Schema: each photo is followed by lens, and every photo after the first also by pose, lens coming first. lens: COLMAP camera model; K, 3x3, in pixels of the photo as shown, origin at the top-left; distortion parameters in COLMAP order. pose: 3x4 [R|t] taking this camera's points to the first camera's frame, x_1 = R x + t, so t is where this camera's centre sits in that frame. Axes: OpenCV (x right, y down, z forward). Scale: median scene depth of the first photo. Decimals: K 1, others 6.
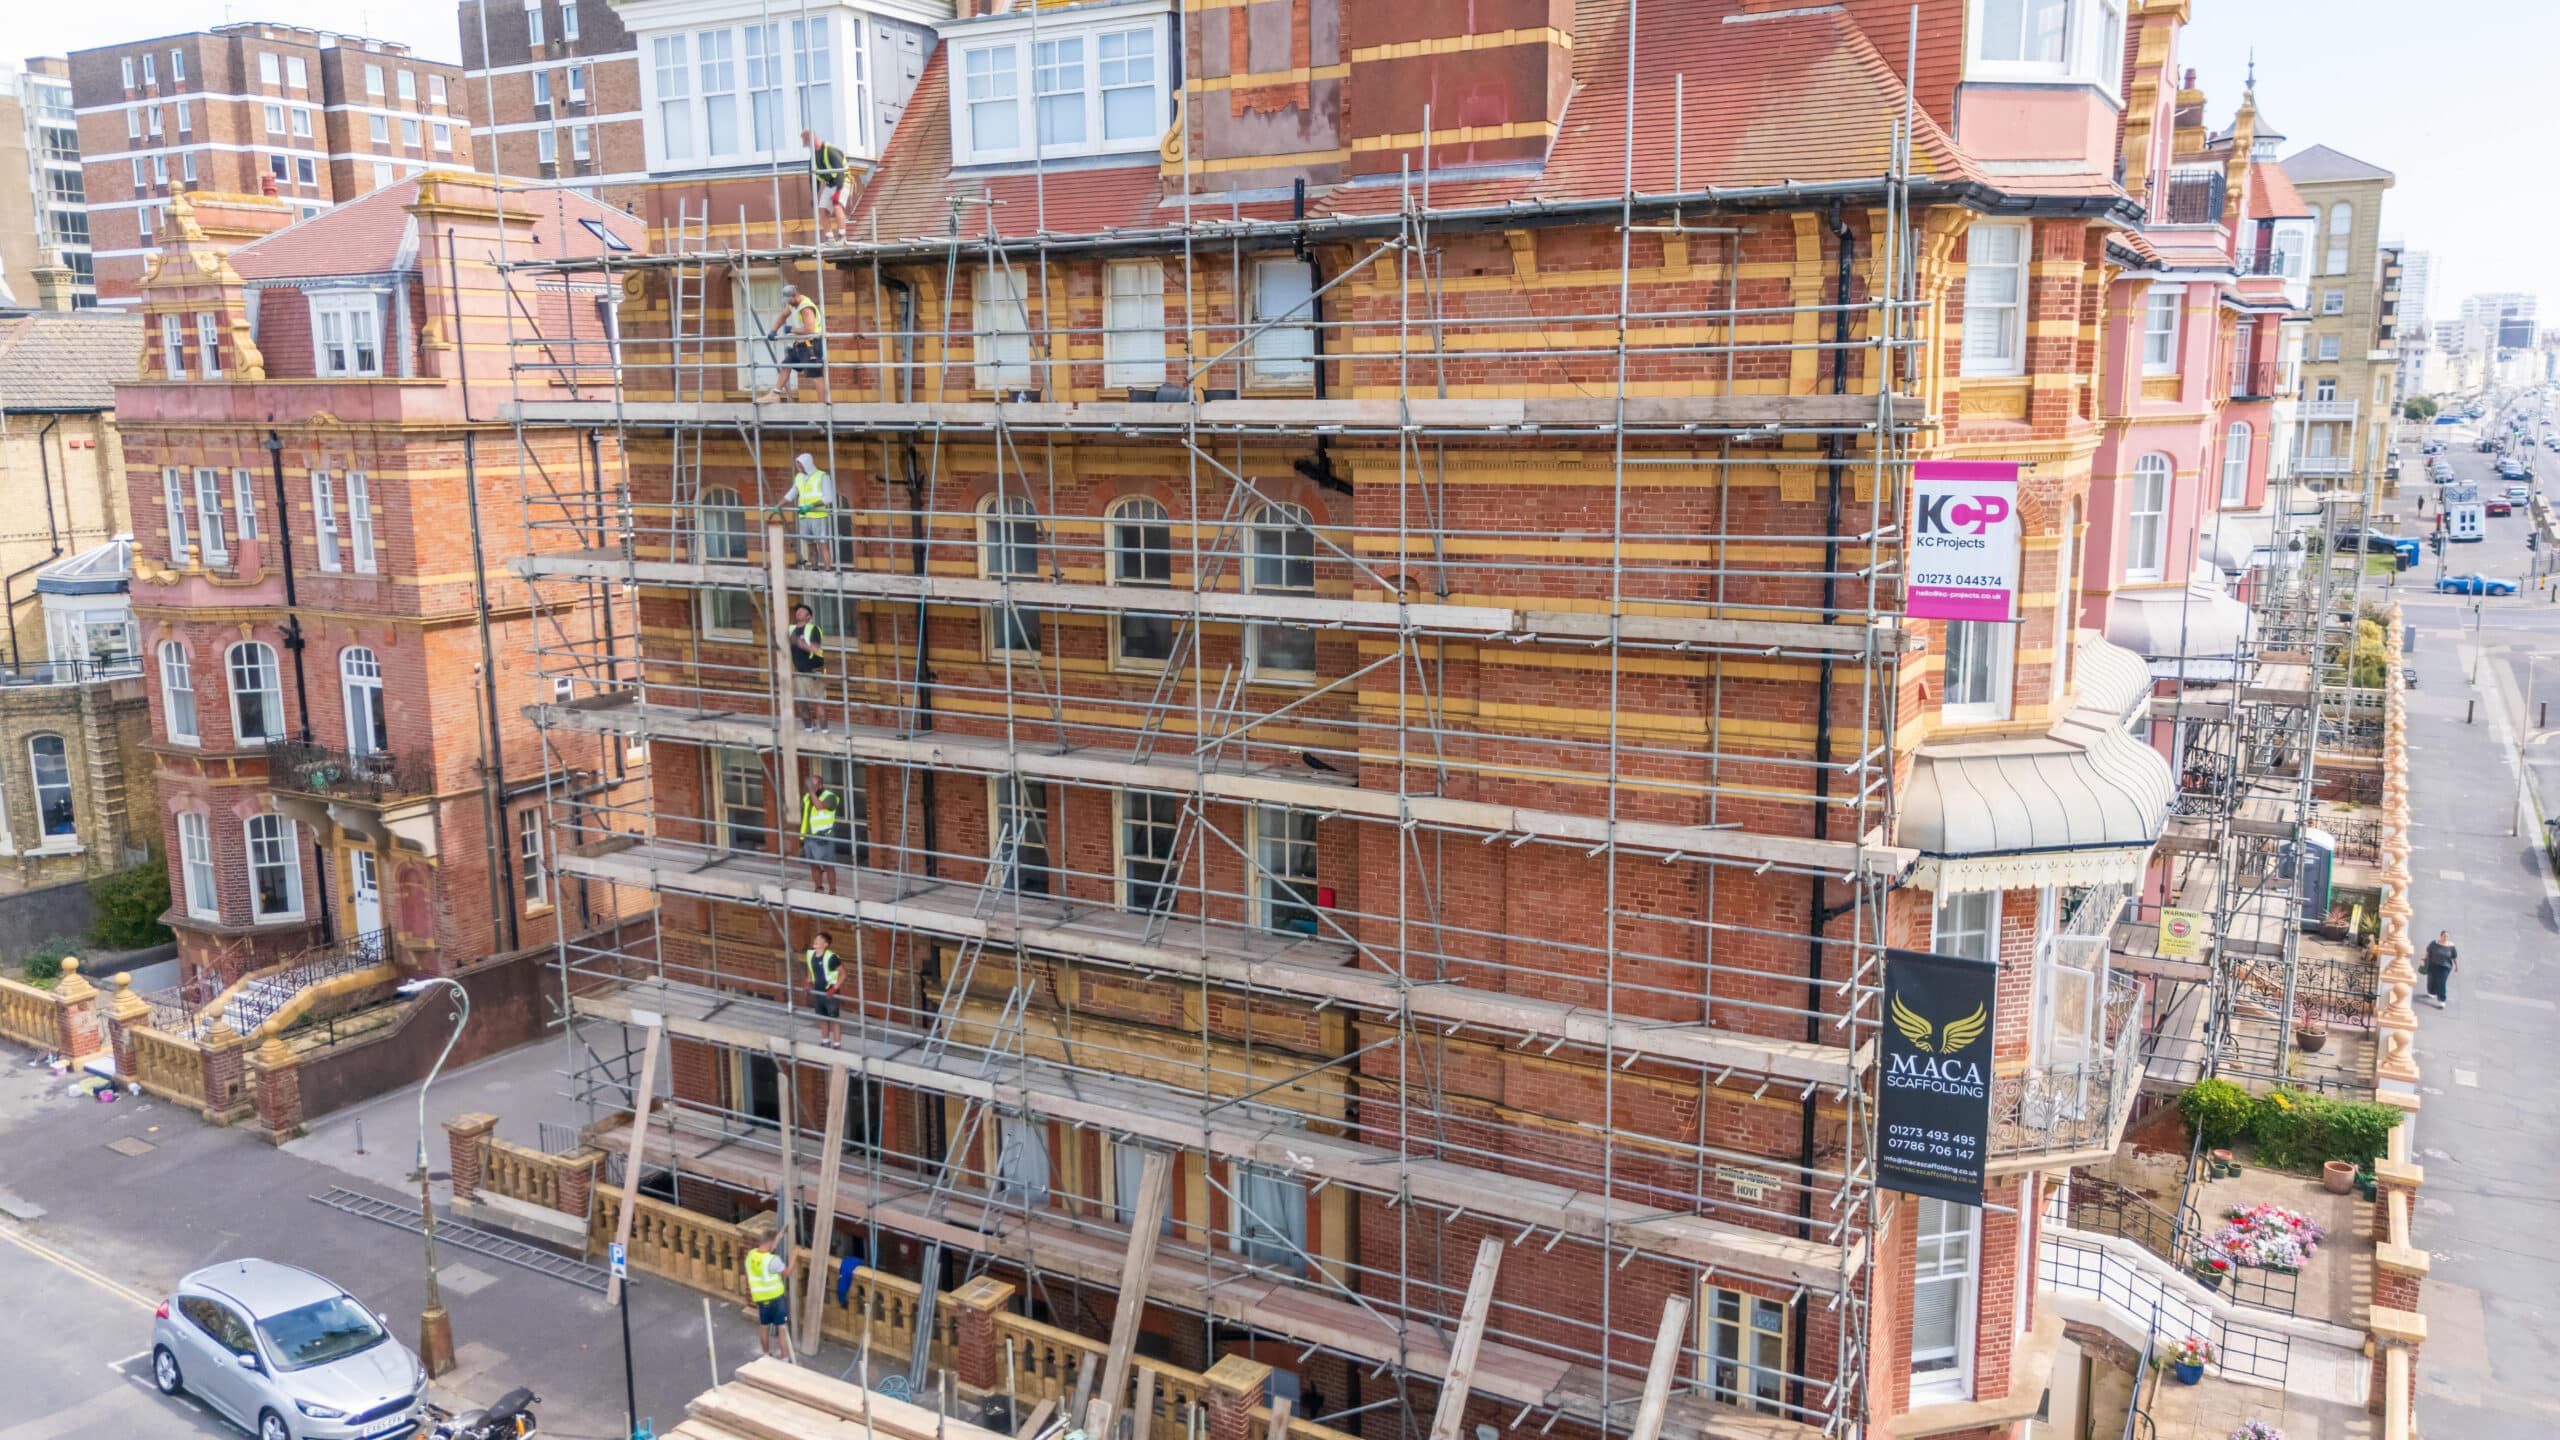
lens RADIAL K [[1889.9, 0, 1286.5], [0, 1889.9, 726.0], [0, 0, 1]] dist [0.070611, -0.070224]
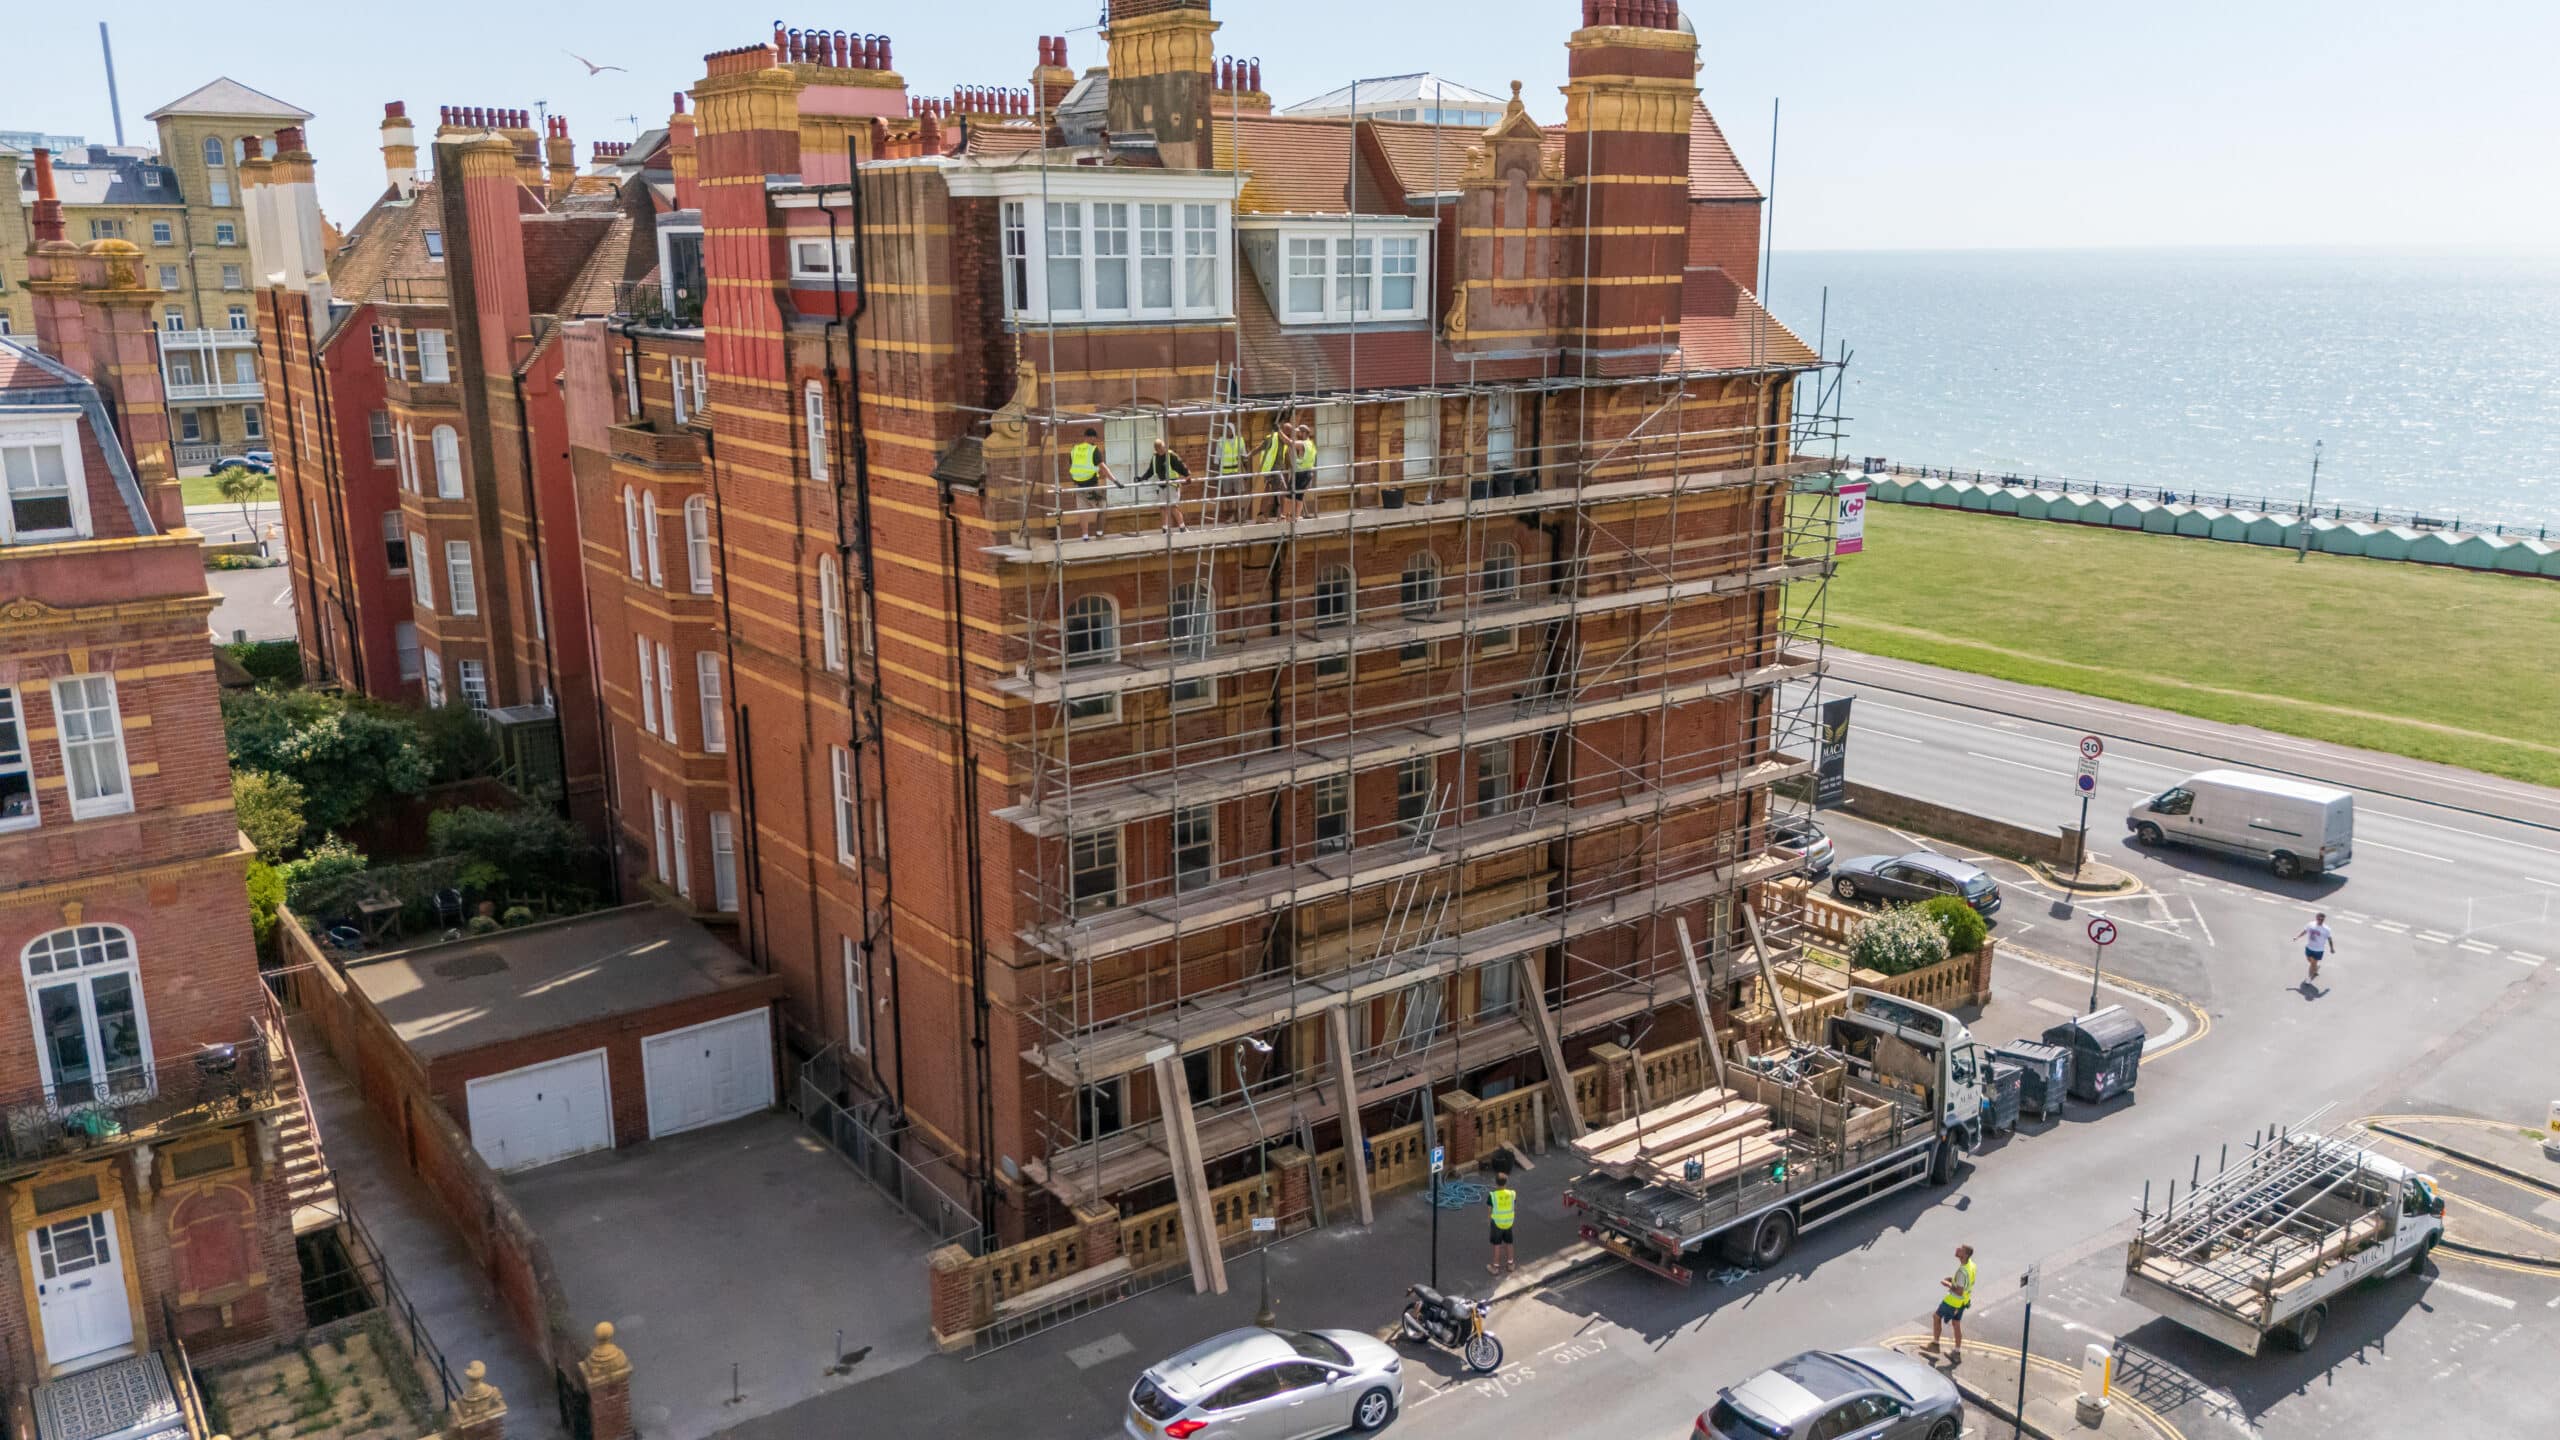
lens RADIAL K [[1889.9, 0, 1279.8], [0, 1889.9, 737.5], [0, 0, 1]] dist [0.070611, -0.070224]
pose [[0.389208, -0.221646, 0.894086, -1.468868], [0.161605, 0.971996, 0.170611, -0.249107], [-0.906863, 0.078086, 0.414128, 0.497683]]
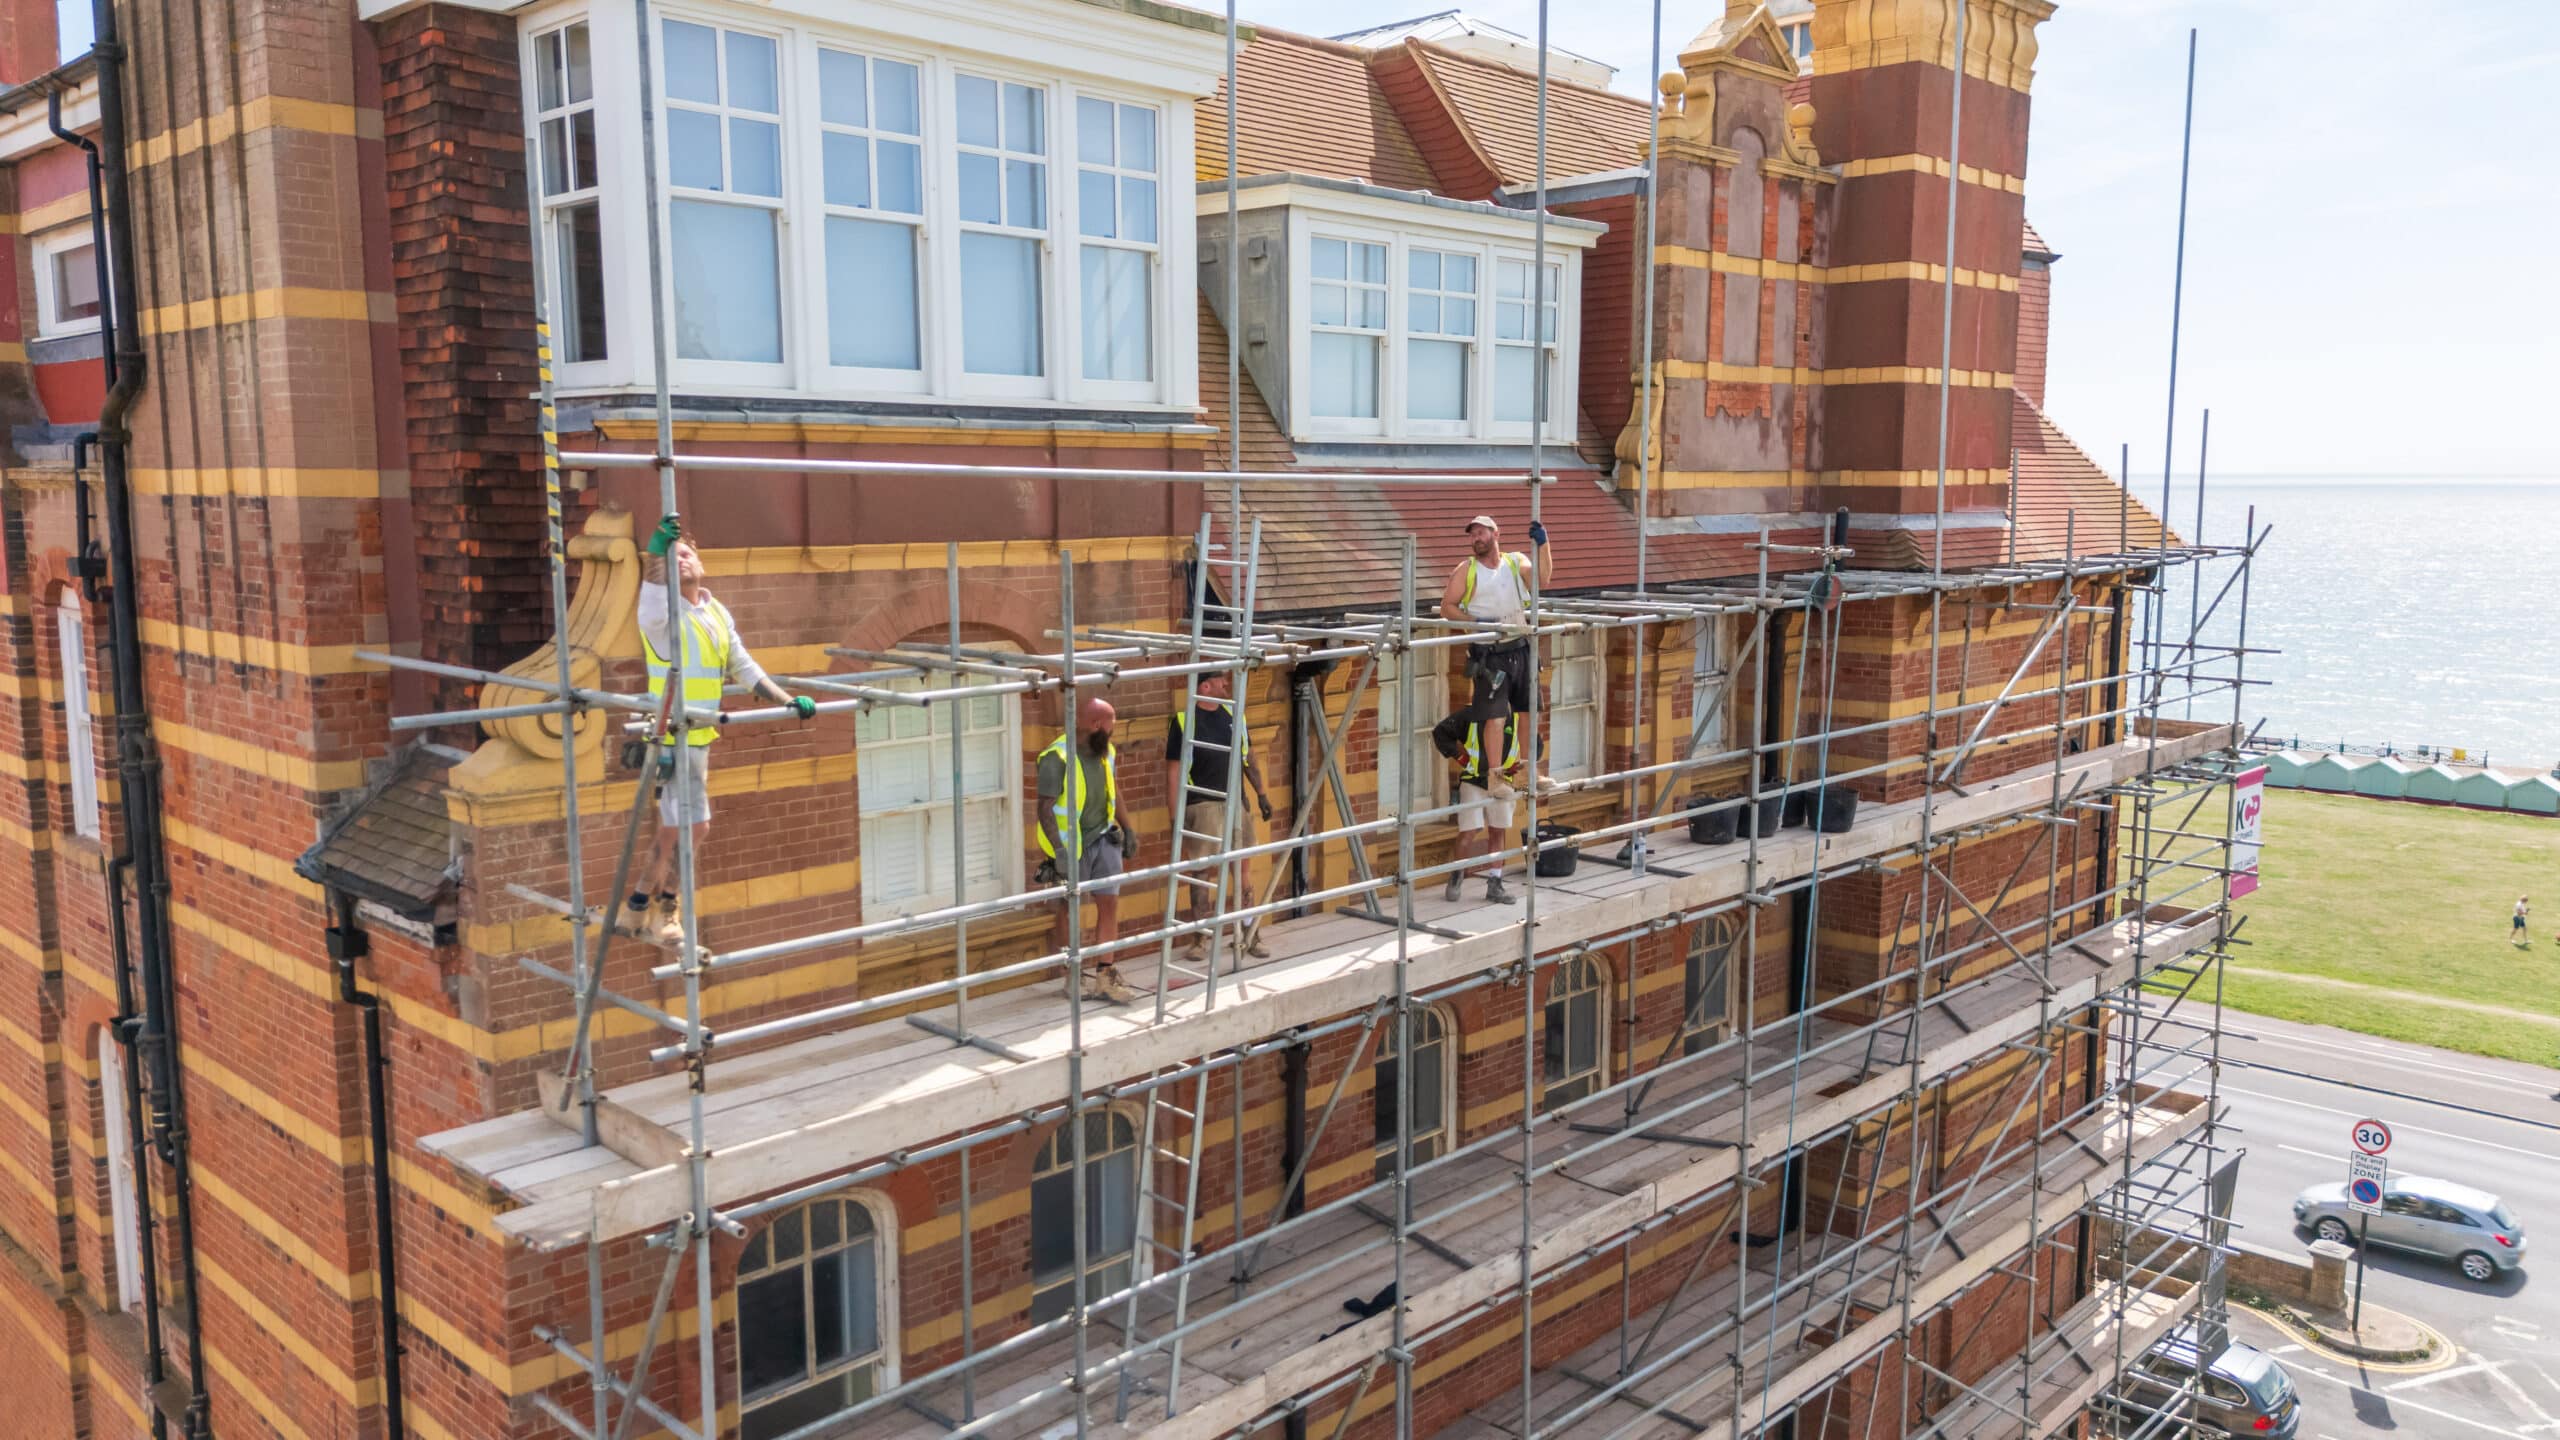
lens RADIAL K [[1889.9, 0, 1280.5], [0, 1889.9, 722.4], [0, 0, 1]] dist [0.070611, -0.070224]
pose [[0.244461, -0.117911, 0.962463, -0.721016], [0.168478, 0.982647, 0.077591, -0.268495], [-0.954910, 0.143186, 0.260084, 0.912008]]
